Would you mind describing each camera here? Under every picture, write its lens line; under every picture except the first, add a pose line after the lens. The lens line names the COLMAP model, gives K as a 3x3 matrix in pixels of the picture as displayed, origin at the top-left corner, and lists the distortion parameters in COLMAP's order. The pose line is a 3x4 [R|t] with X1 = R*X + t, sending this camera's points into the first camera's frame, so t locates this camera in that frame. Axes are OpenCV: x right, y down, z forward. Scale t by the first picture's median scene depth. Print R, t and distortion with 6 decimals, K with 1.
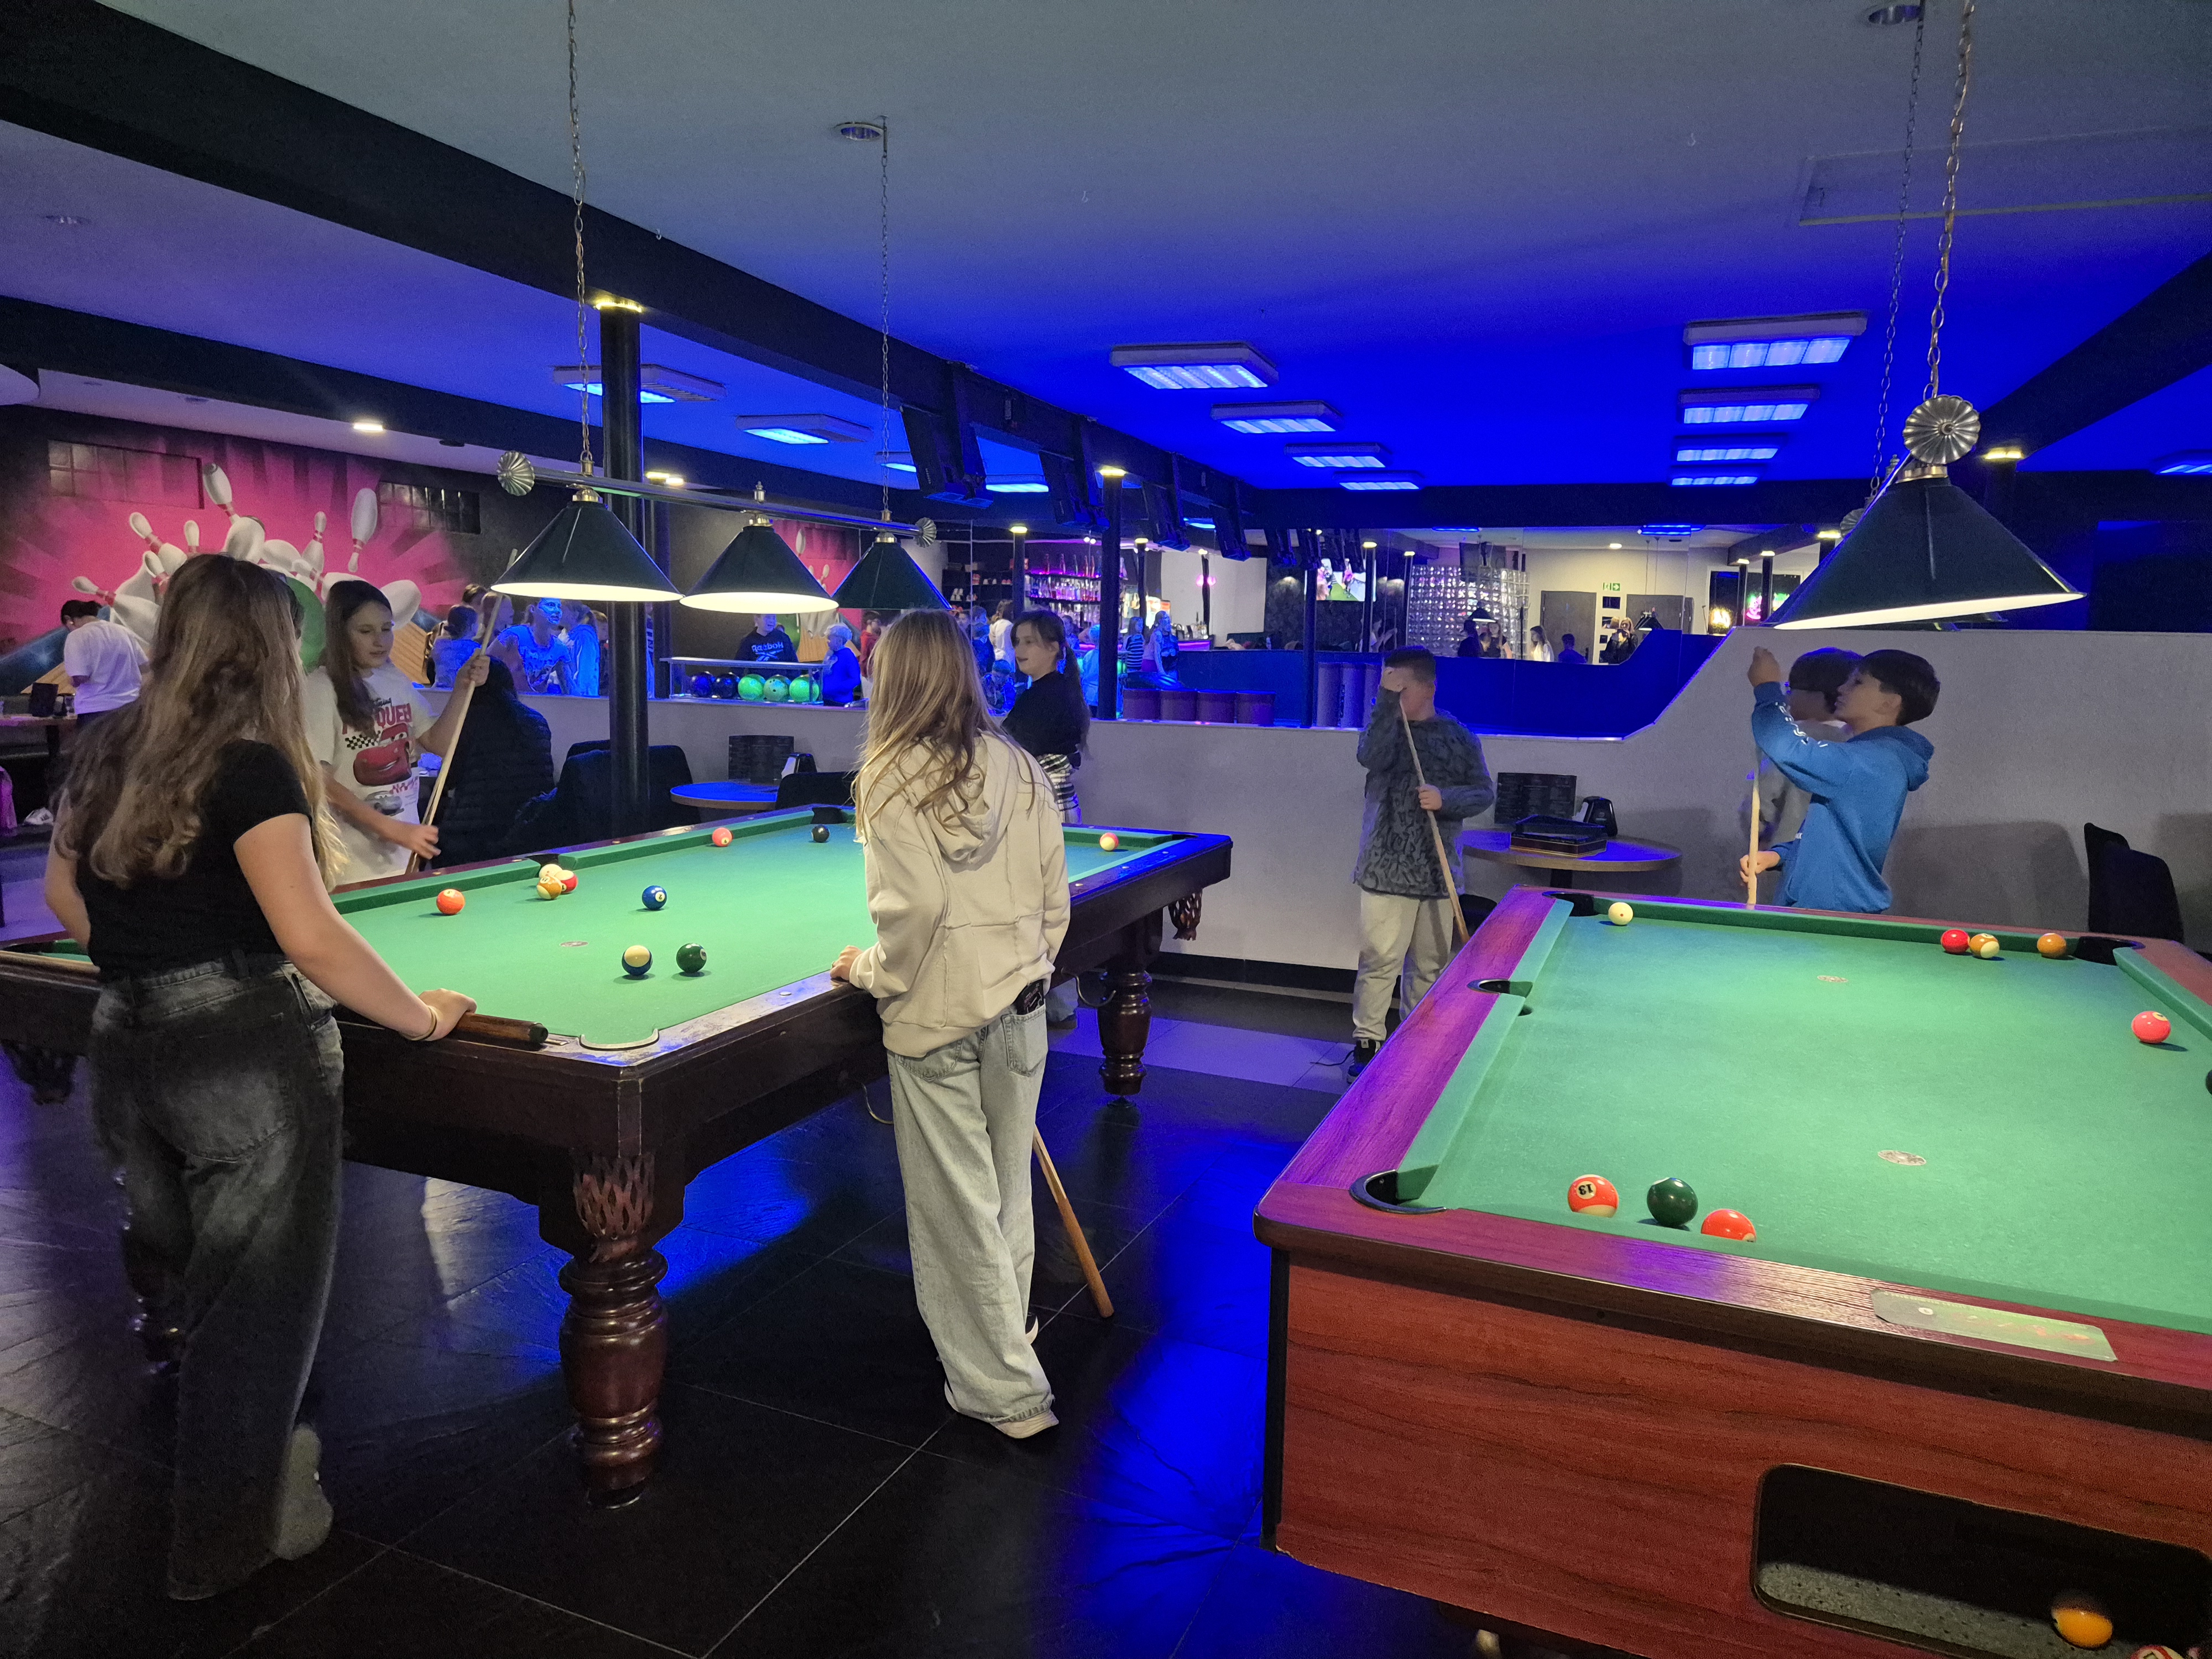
lens RADIAL K [[1487.6, 0, 1112.5], [0, 1487.6, 851.3], [0, 0, 1]] dist [0.052183, -0.035739]
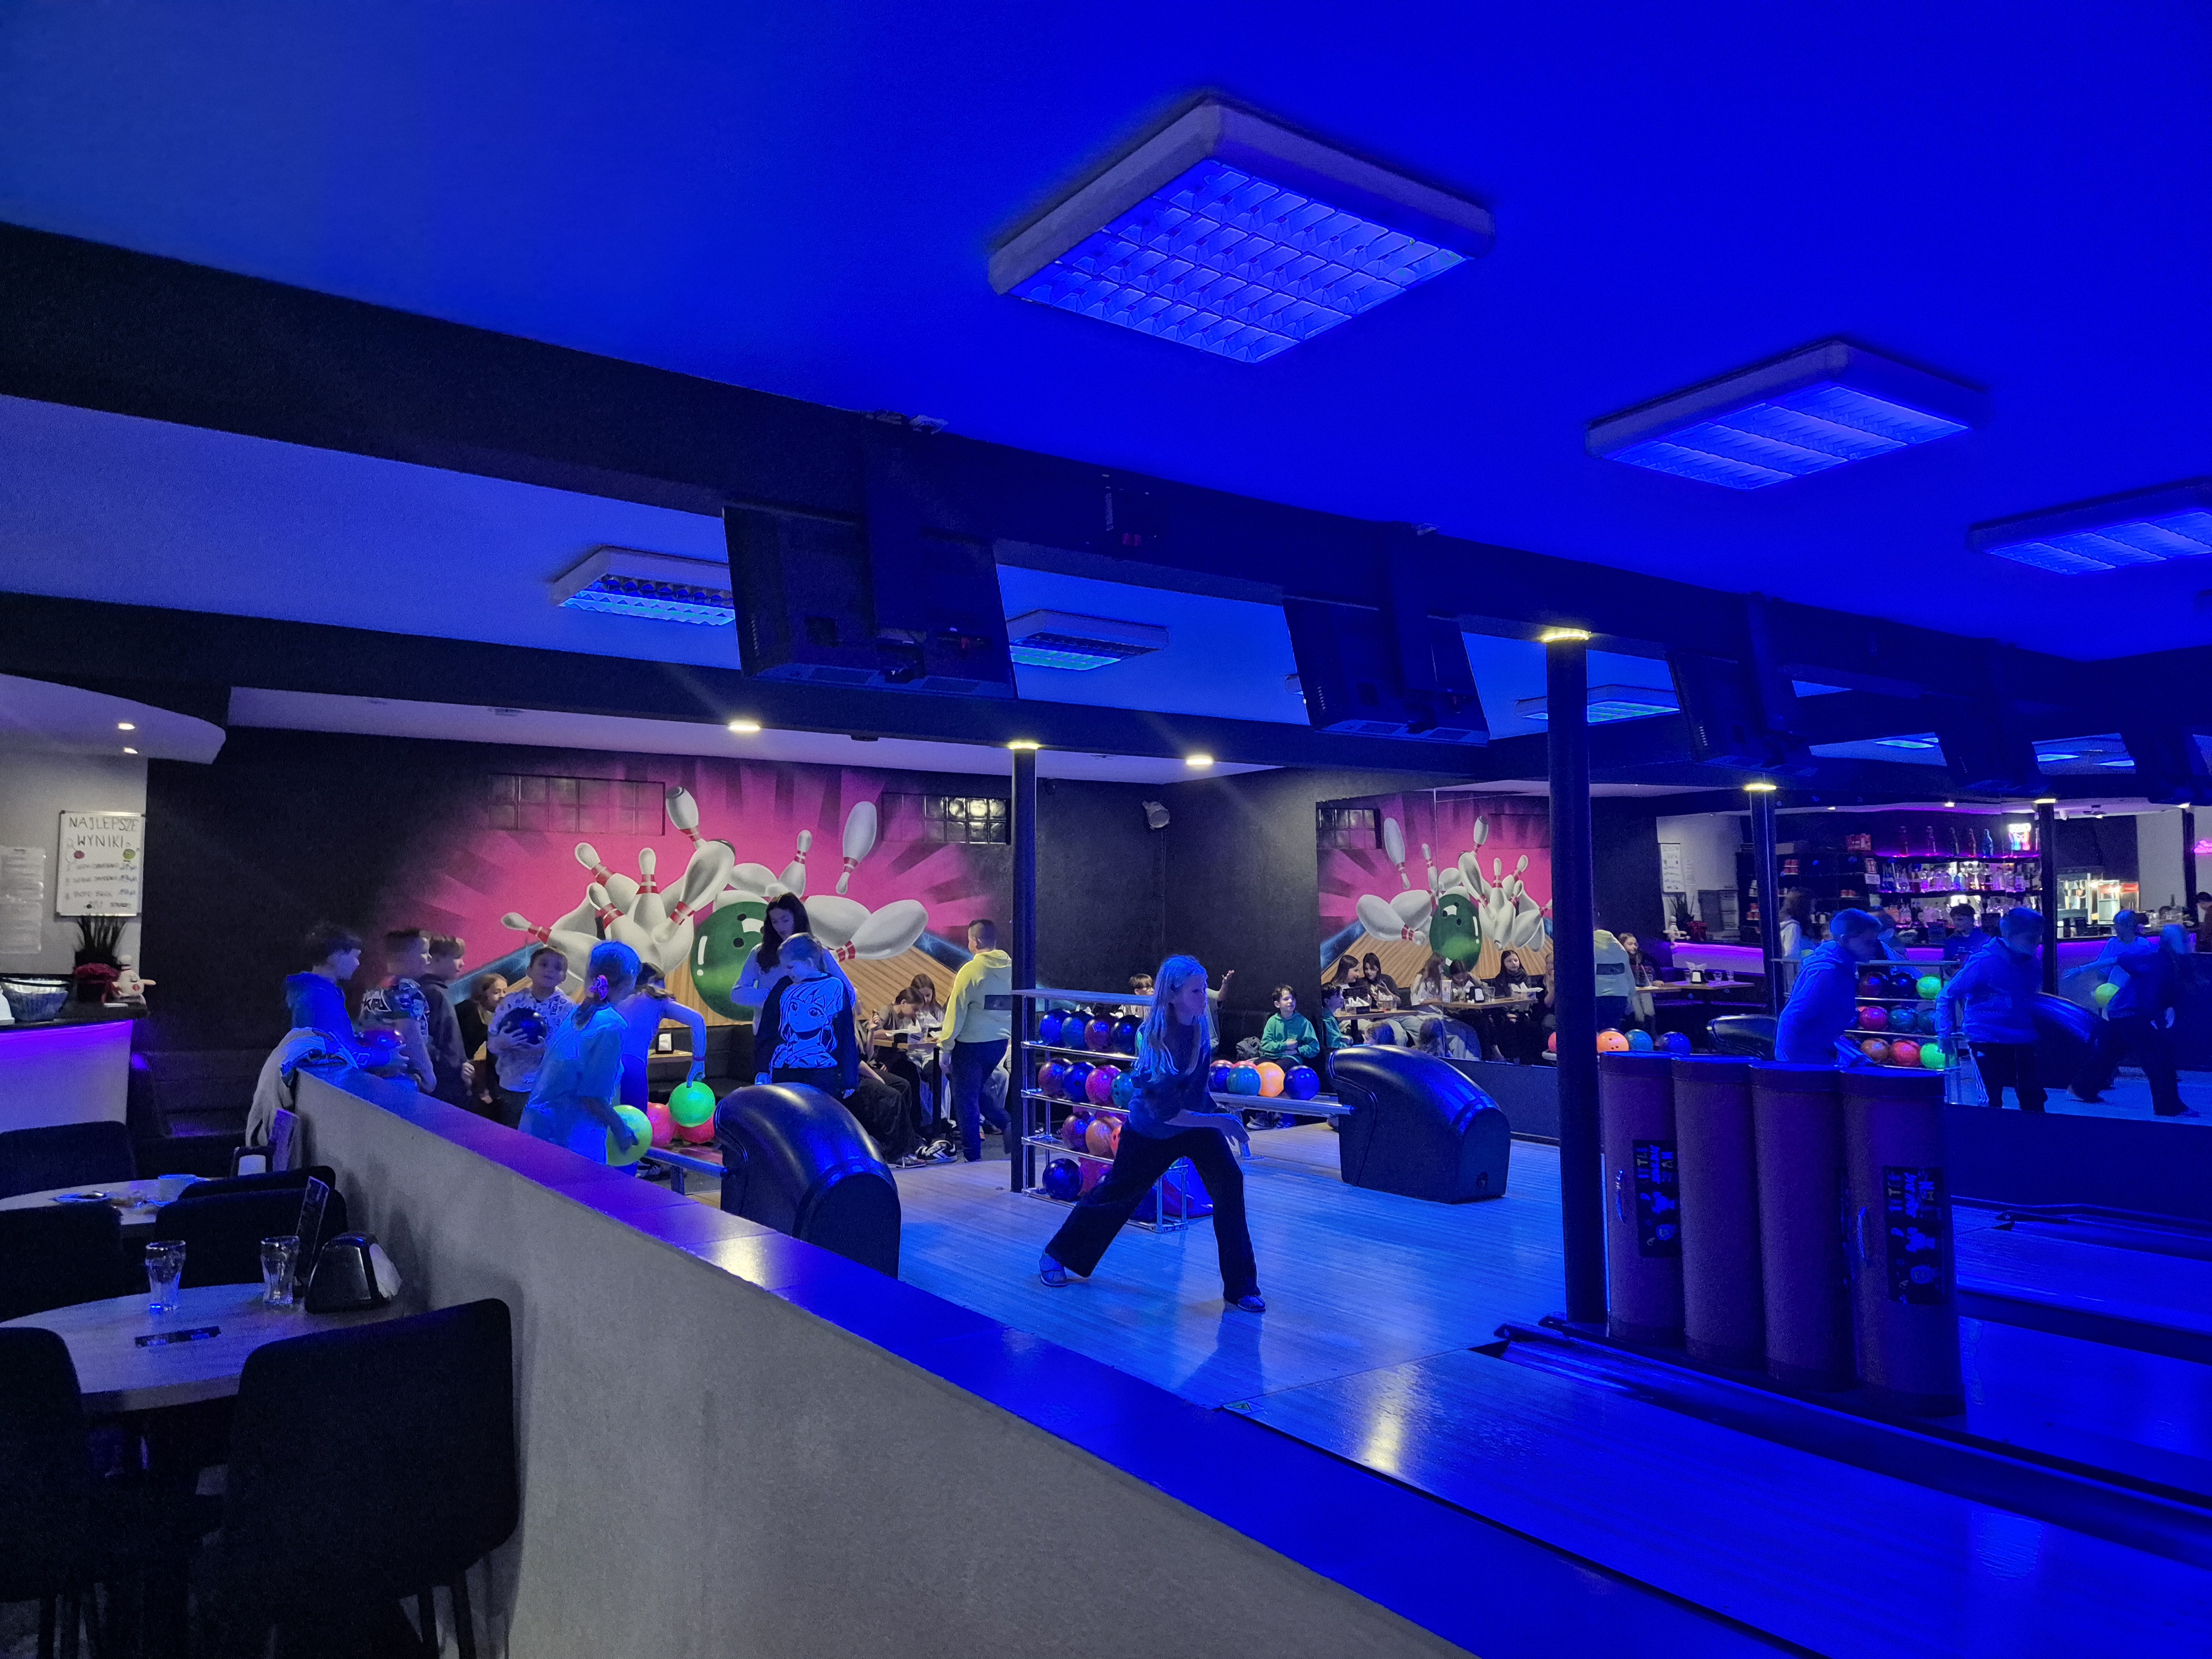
lens RADIAL K [[1487.6, 0, 1105.6], [0, 1487.6, 818.9], [0, 0, 1]] dist [0.052183, -0.035739]
pose [[0.812703, -0.074629, -0.577879, 0.145630], [-0.058585, 0.976272, -0.208471, -0.057873], [0.579725, 0.203280, 0.789048, 0.411725]]
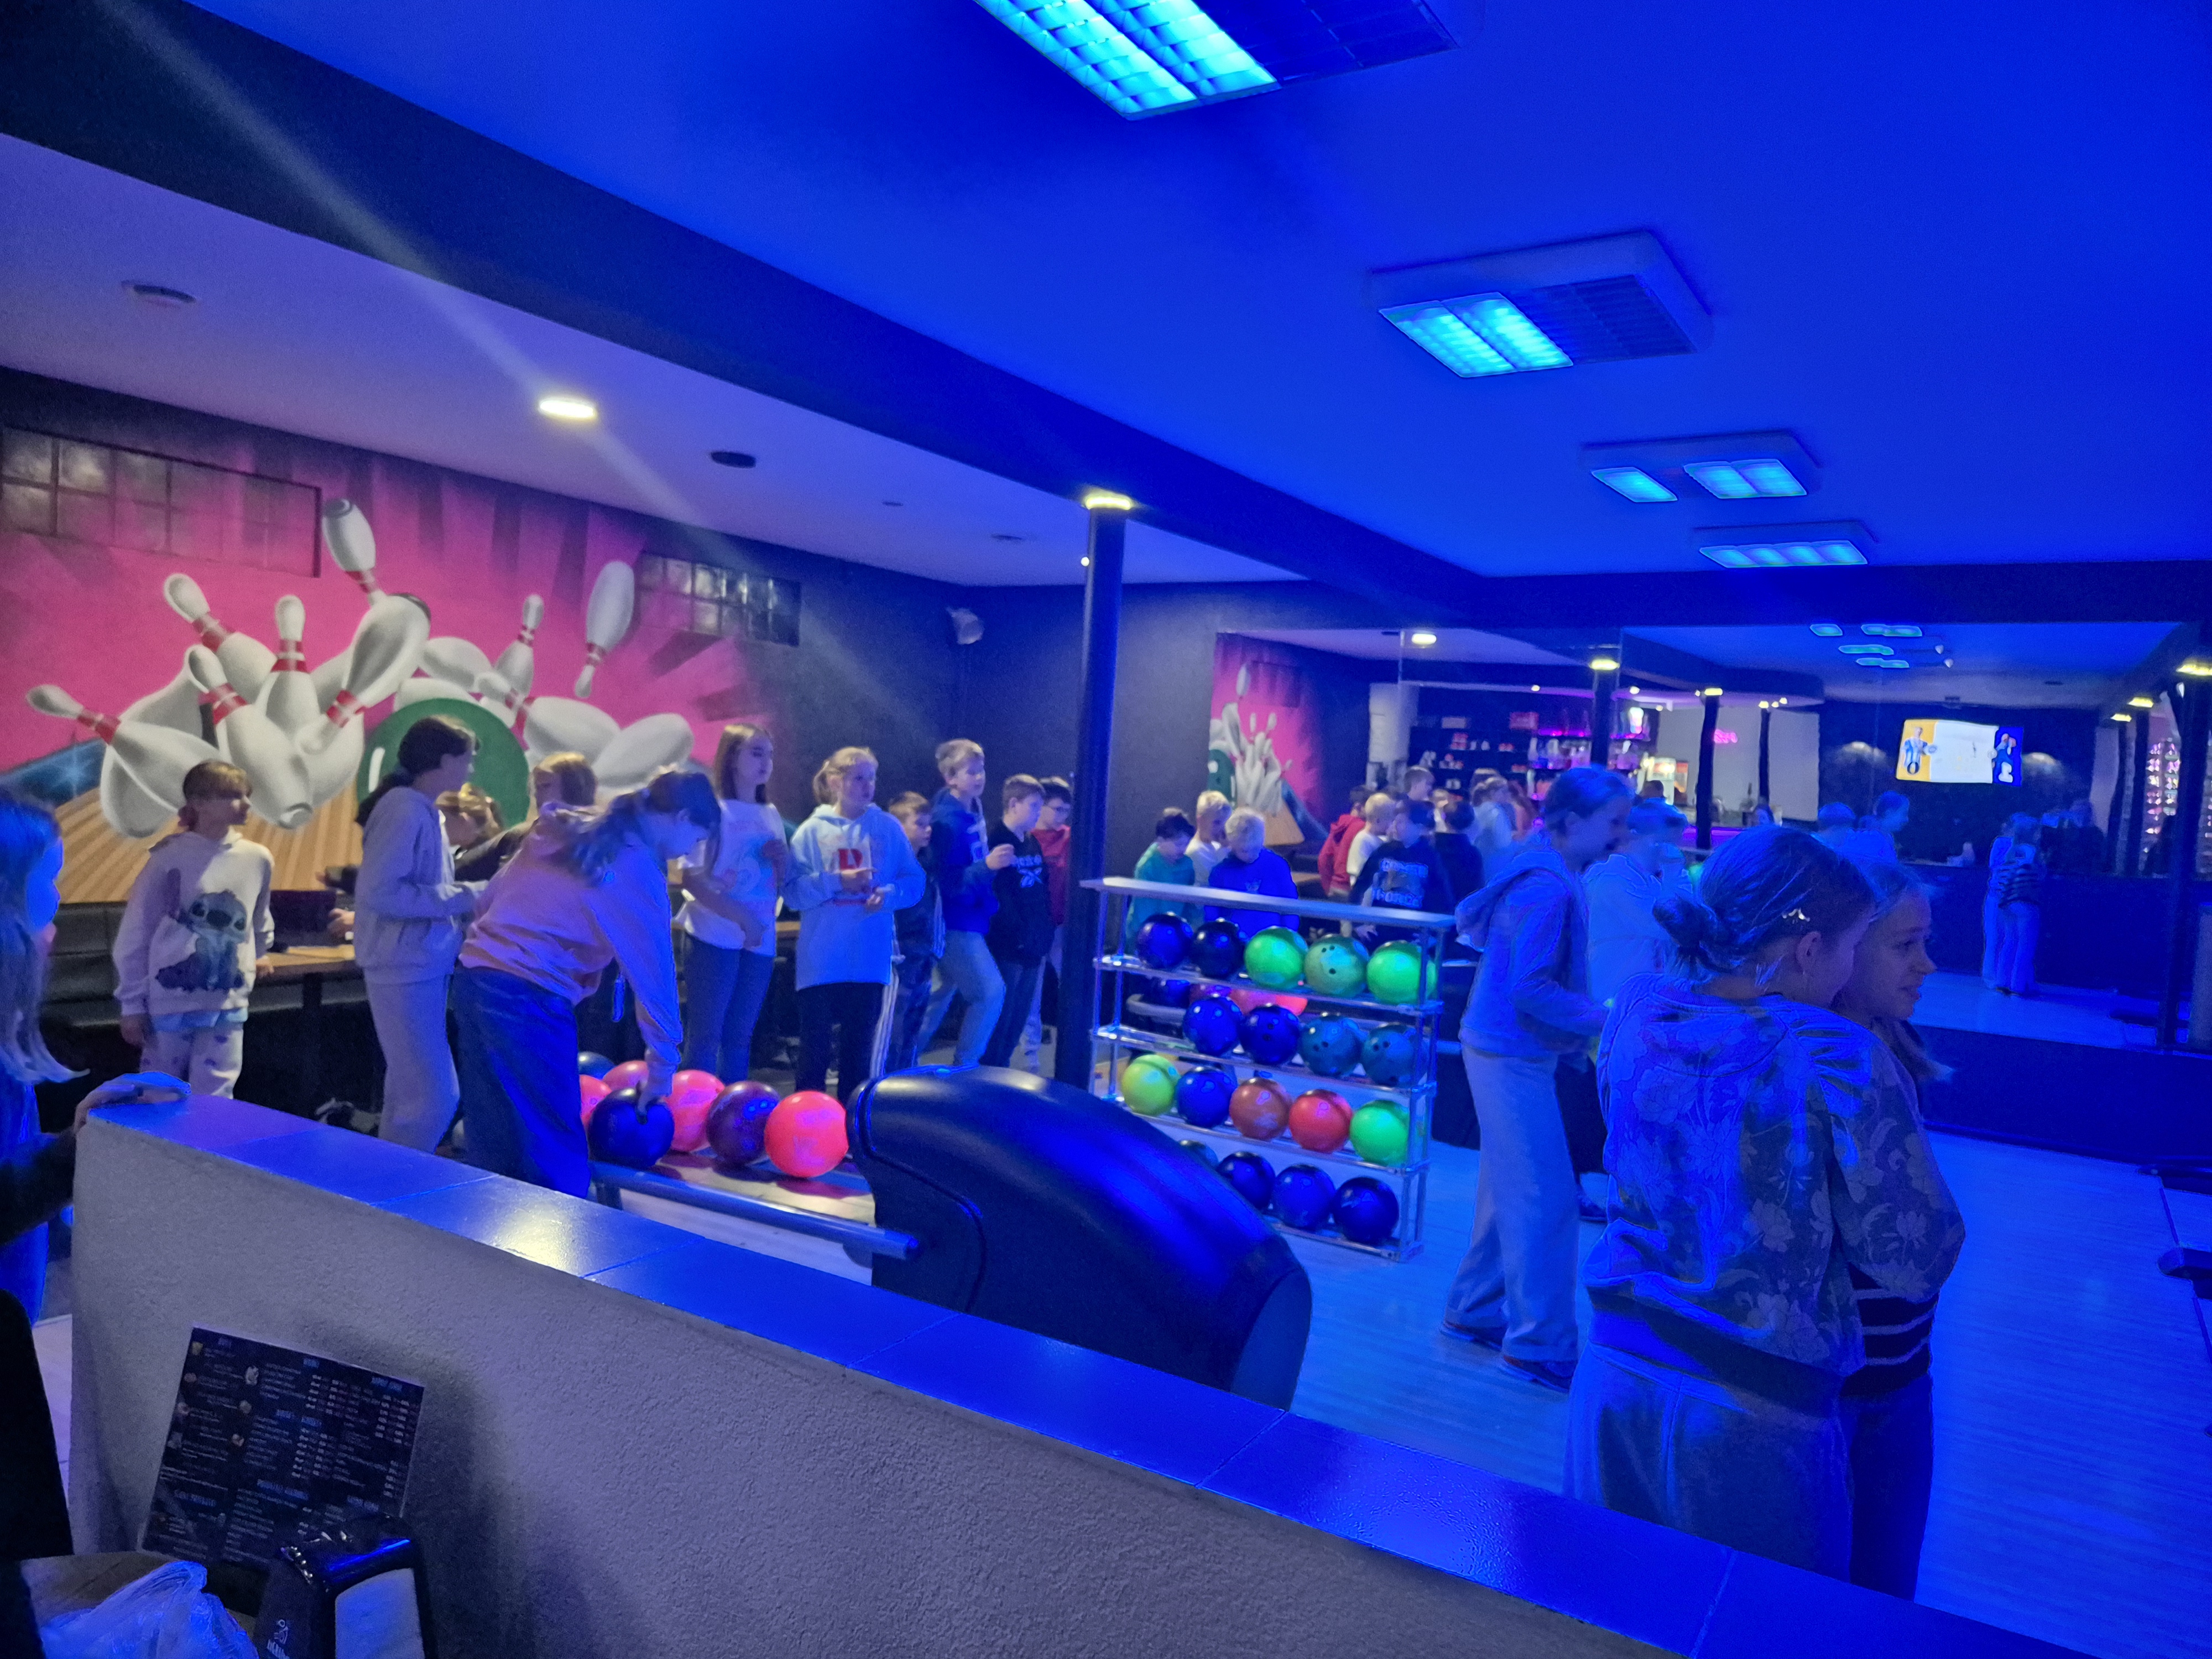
lens RADIAL K [[1487.6, 0, 1094.3], [0, 1487.6, 853.1], [0, 0, 1]] dist [0.052183, -0.035739]
pose [[0.970841, 0.046087, -0.235251, -0.176523], [-0.070663, 0.992761, -0.097124, -0.086592], [0.229072, 0.110916, 0.967070, 0.512988]]
